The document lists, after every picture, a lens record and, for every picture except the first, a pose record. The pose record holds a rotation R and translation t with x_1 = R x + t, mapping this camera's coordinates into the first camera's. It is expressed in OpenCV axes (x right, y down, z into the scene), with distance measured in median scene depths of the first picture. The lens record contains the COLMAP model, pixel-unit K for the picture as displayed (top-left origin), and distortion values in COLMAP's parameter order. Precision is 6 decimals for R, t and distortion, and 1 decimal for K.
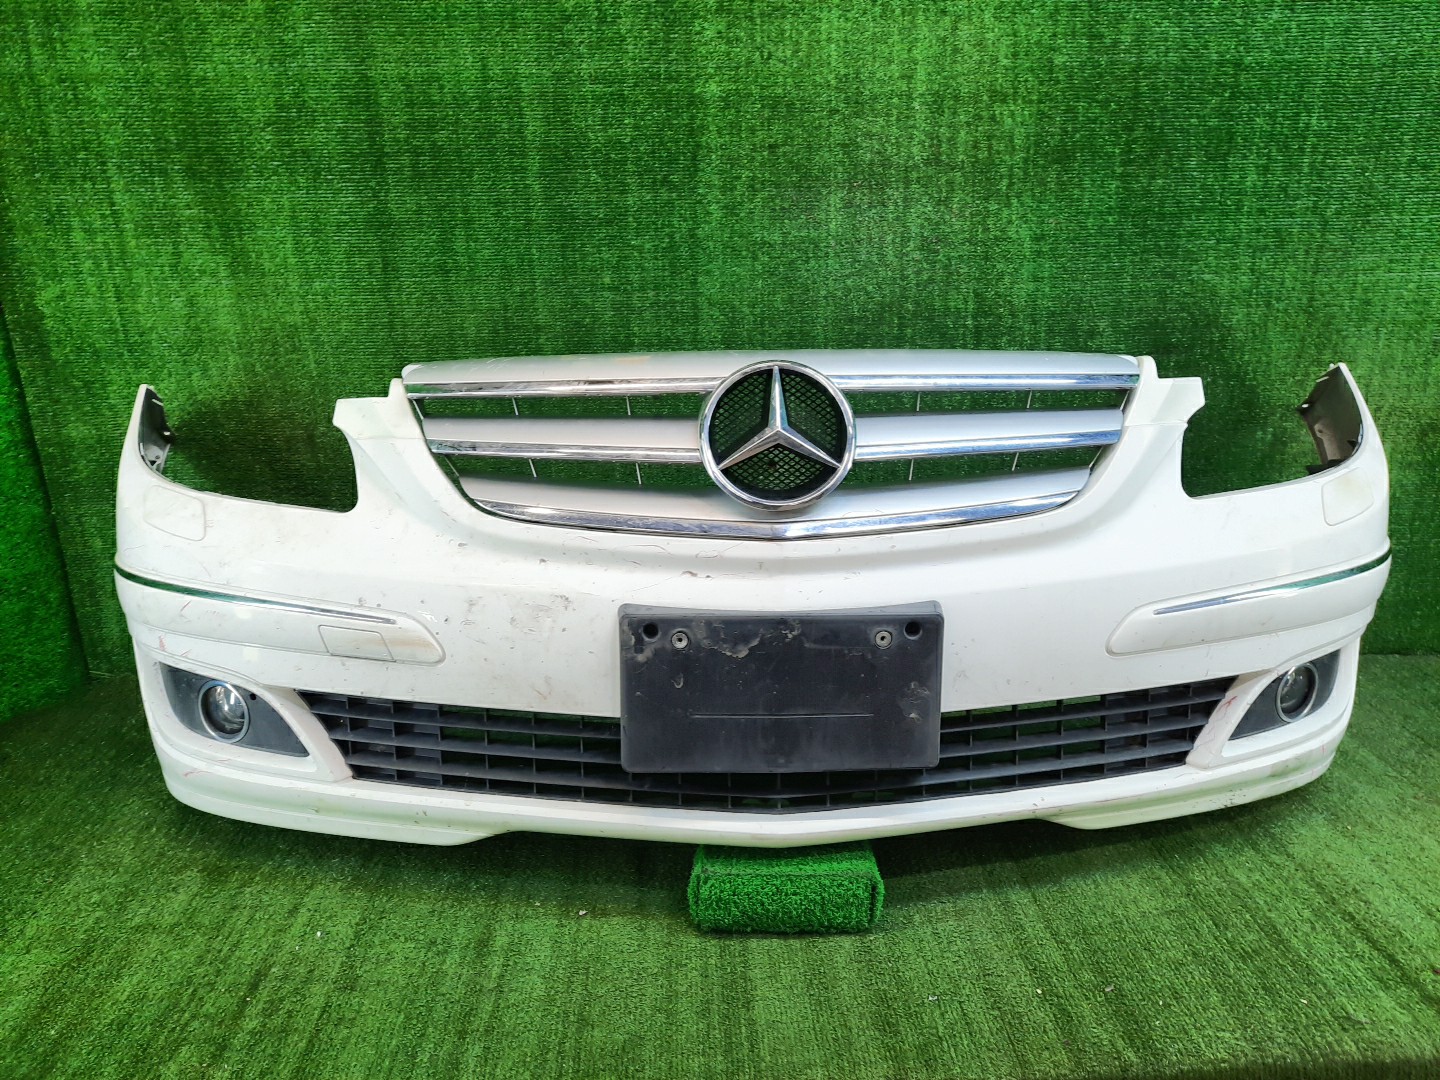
lens RADIAL K [[1057.5, 0, 709.8], [0, 1057.5, 540.6], [0, 0, 1]] dist [0.032026, -0.046734]
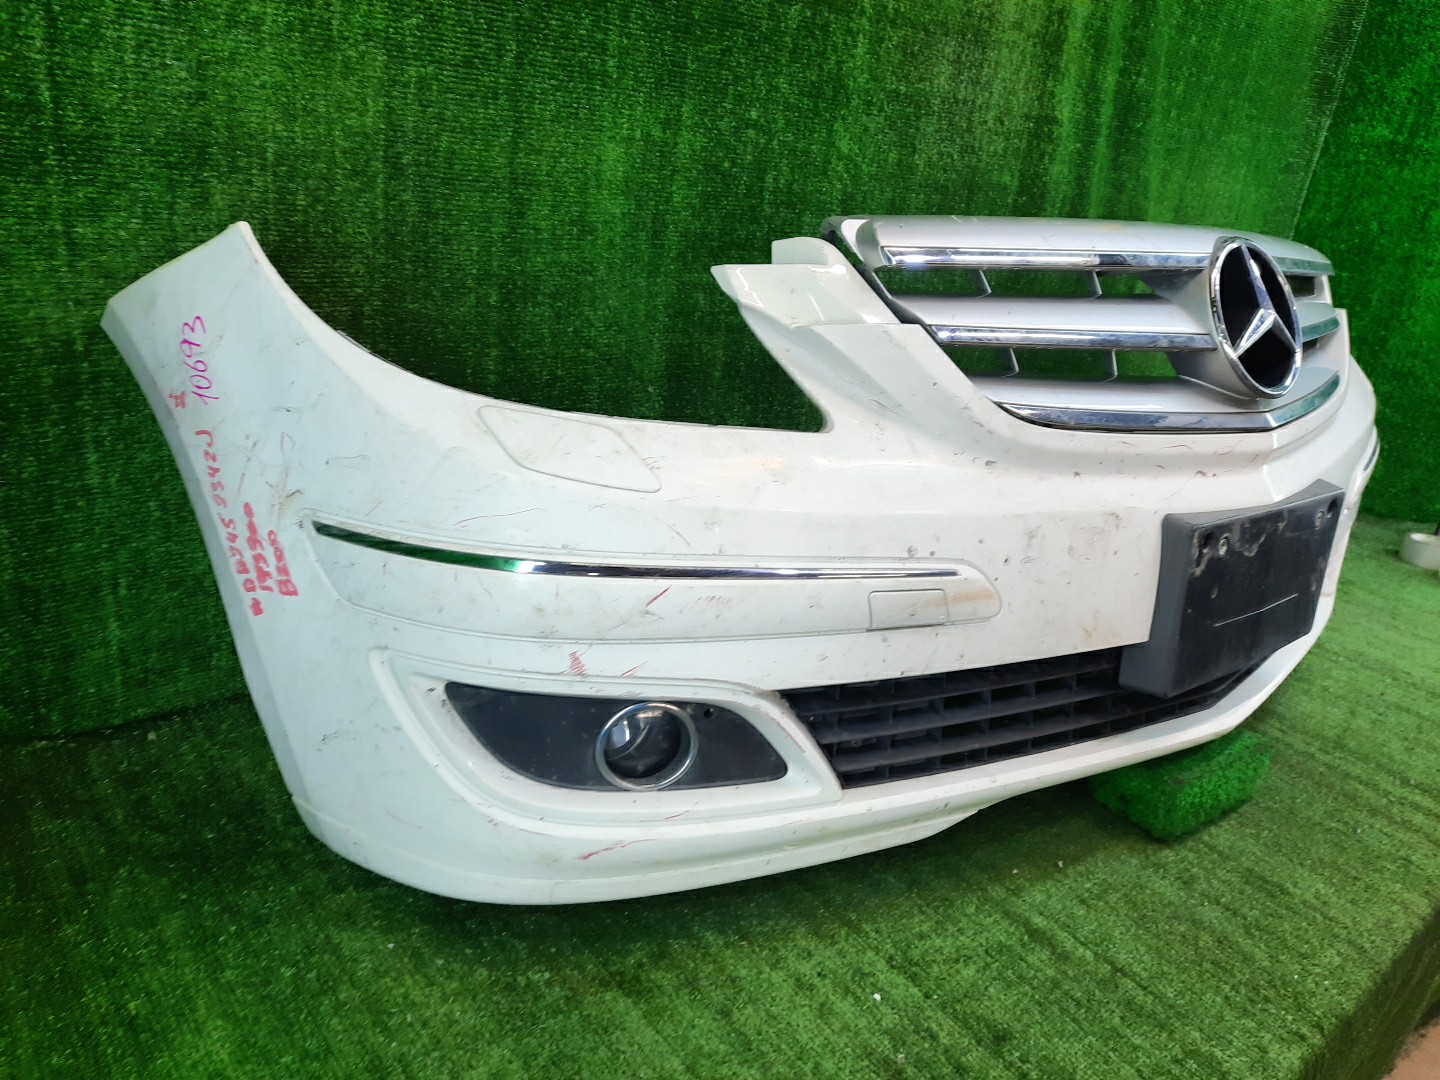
lens RADIAL K [[1057.5, 0, 722.9], [0, 1057.5, 543.0], [0, 0, 1]] dist [0.032026, -0.046734]
pose [[0.787514, -0.125142, 0.603458, -0.869164], [0.054203, 0.989437, 0.134449, -0.053207], [-0.613909, -0.073171, 0.785978, 0.507463]]
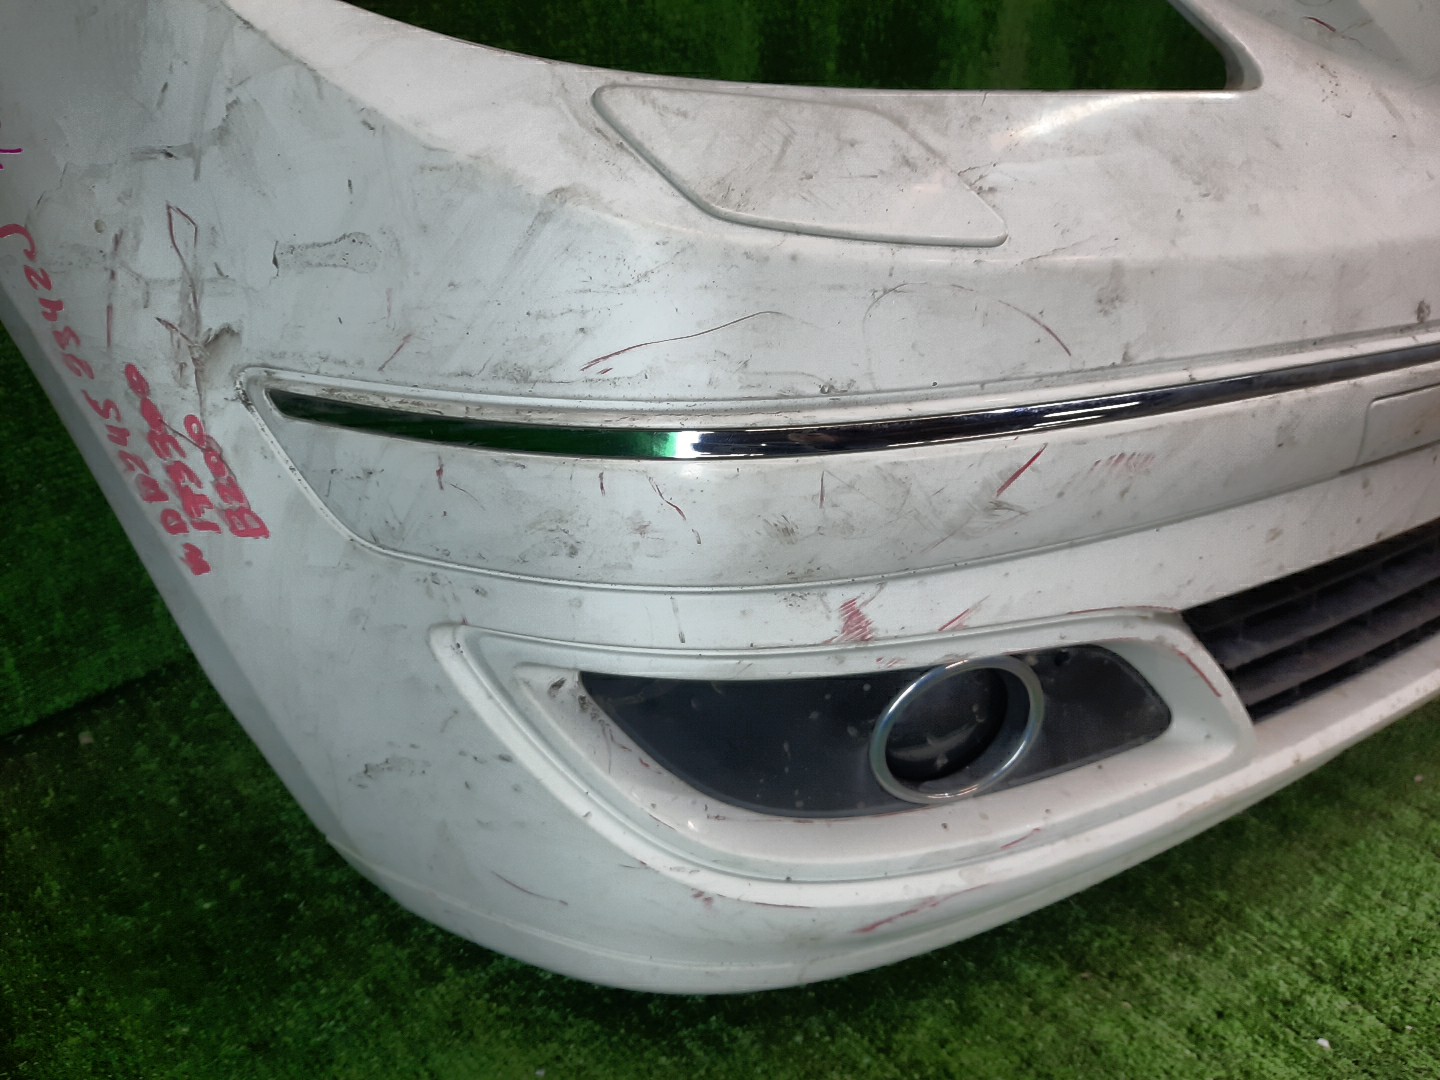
lens RADIAL K [[1057.5, 0, 717.3], [0, 1057.5, 547.8], [0, 0, 1]] dist [0.032026, -0.046734]
pose [[0.750797, -0.340599, 0.565947, -0.761741], [0.161247, 0.925390, 0.343006, -0.035140], [-0.640549, -0.166271, 0.749701, 0.862751]]
